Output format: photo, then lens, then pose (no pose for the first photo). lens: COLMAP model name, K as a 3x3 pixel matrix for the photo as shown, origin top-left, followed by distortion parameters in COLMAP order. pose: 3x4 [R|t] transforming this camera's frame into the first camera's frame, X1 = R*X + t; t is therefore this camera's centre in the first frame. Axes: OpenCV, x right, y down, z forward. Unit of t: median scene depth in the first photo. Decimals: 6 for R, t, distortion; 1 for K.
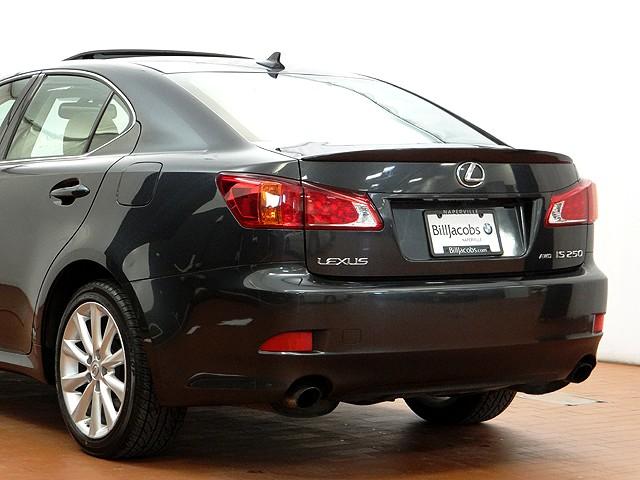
lens RADIAL K [[1708.3, 0, 320.0], [0, 1708.3, 240.0], [0, 0, 1]] dist [-0.055835, -0.998926]
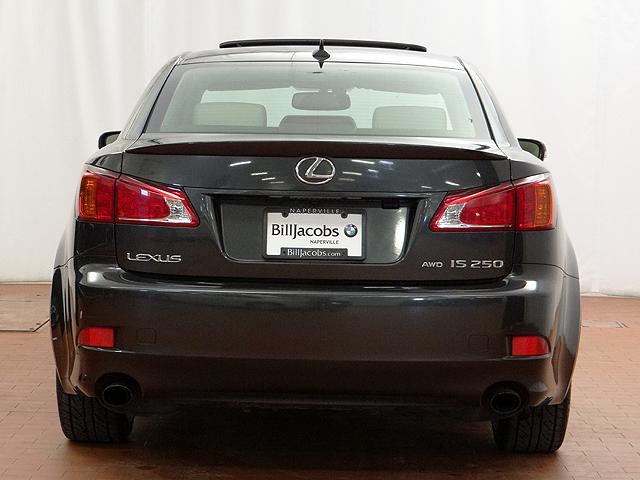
lens RADIAL K [[1708.3, 0, 320.0], [0, 1708.3, 240.0], [0, 0, 1]] dist [-0.055835, -0.998926]
pose [[0.838775, 0.042073, -0.542851, 0.589635], [-0.037316, 0.999108, 0.019778, -0.019383], [0.543198, 0.003668, 0.839596, 0.233055]]
